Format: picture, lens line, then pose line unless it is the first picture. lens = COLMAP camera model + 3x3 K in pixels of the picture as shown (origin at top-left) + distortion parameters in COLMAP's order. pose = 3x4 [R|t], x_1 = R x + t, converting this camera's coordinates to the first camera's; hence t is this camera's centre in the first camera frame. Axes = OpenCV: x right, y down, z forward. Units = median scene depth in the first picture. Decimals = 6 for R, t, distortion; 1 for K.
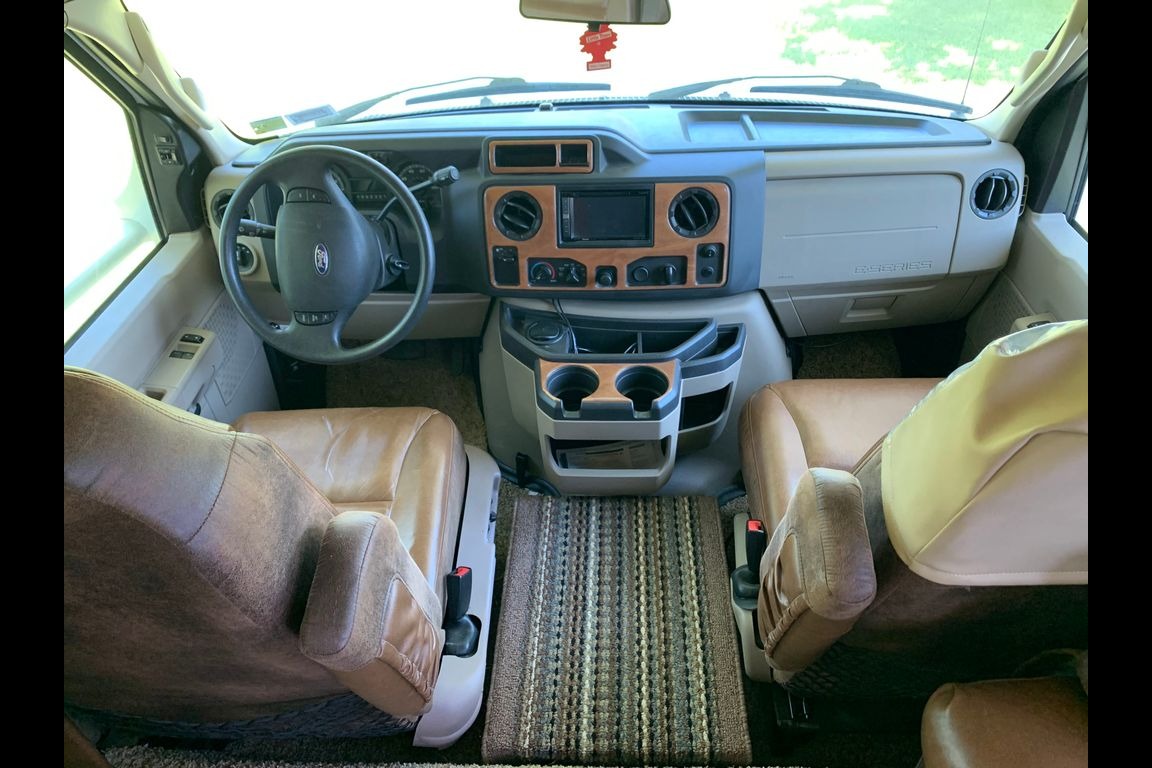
lens RADIAL K [[779.4, 0, 572.5], [0, 779.4, 379.8], [0, 0, 1]] dist [0.042288, -0.074867]
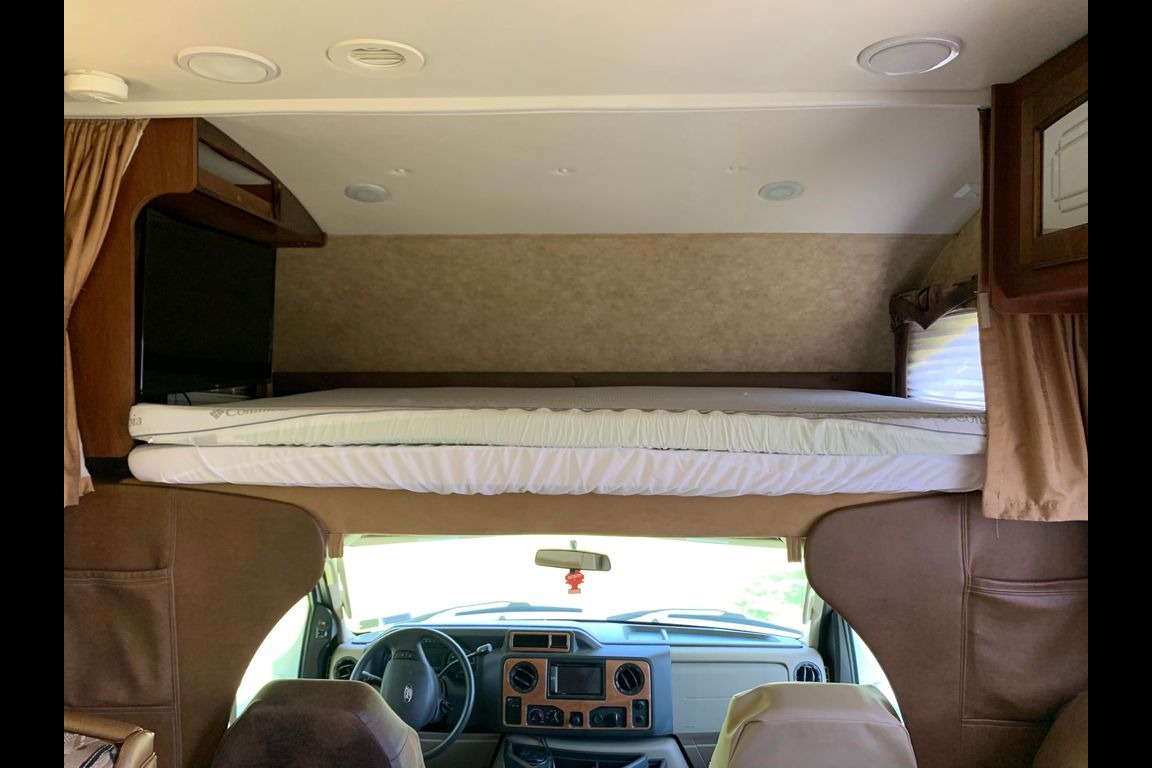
lens RADIAL K [[779.4, 0, 572.5], [0, 779.4, 379.8], [0, 0, 1]] dist [0.042288, -0.074867]
pose [[0.998832, 0.046290, 0.013839, -0.018504], [-0.026959, 0.771688, -0.635429, 0.352939], [-0.040093, 0.634314, 0.772035, -0.681202]]
